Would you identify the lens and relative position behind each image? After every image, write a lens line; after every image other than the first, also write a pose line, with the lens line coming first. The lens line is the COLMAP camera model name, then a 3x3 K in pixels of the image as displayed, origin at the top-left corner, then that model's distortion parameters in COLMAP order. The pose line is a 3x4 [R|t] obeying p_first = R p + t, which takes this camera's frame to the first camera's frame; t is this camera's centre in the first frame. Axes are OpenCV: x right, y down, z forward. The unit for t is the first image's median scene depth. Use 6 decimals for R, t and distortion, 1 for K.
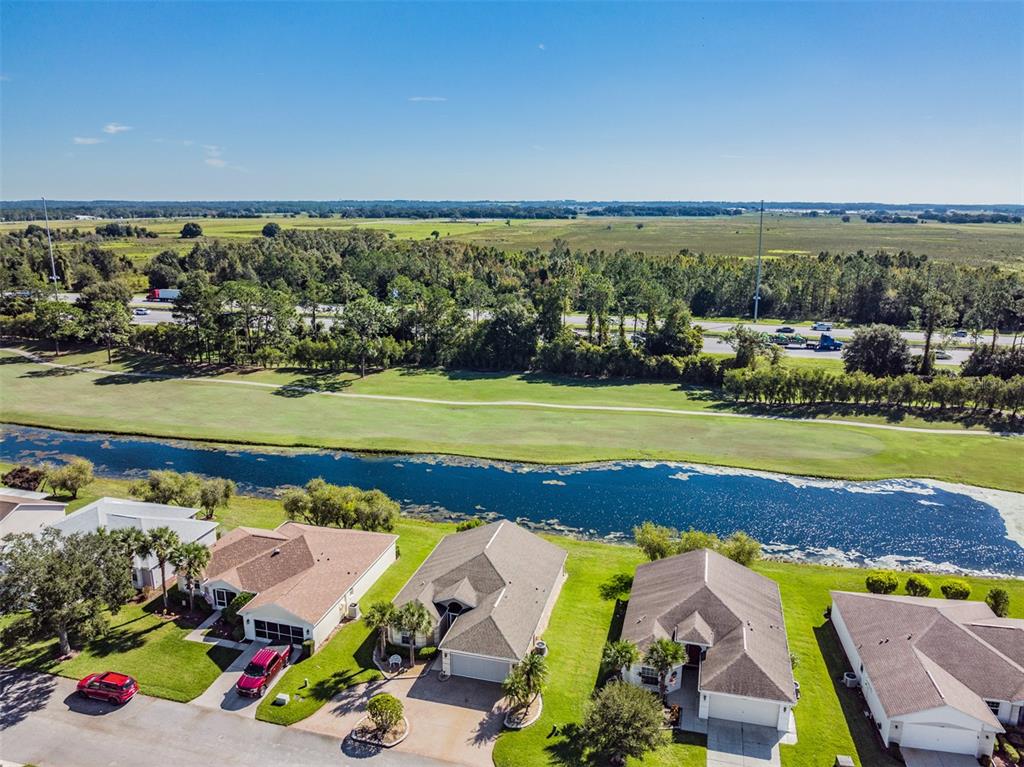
lens RADIAL K [[738.9, 0, 512.0], [0, 738.9, 383.5], [0, 0, 1]] dist [-0.033593, -0.004555]
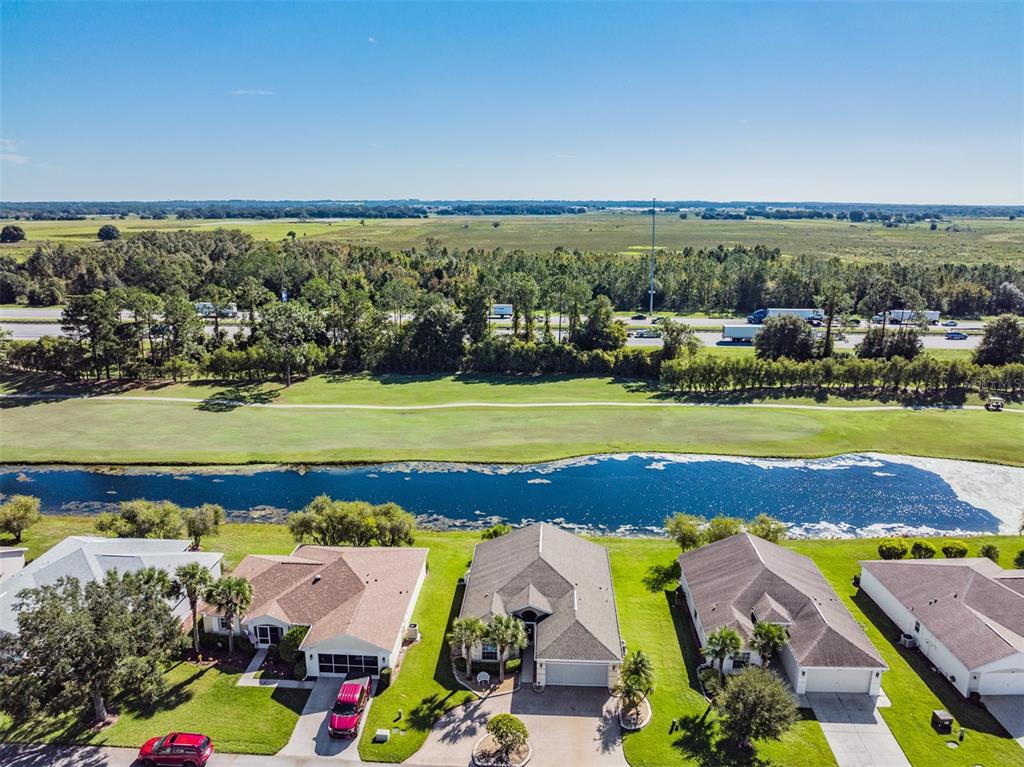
lens RADIAL K [[738.9, 0, 512.0], [0, 738.9, 383.5], [0, 0, 1]] dist [-0.033593, -0.004555]
pose [[0.978659, -0.049529, 0.199432, -0.163061], [0.049335, 0.998765, 0.005945, -0.005232], [-0.199480, 0.004020, 0.979894, 0.030166]]
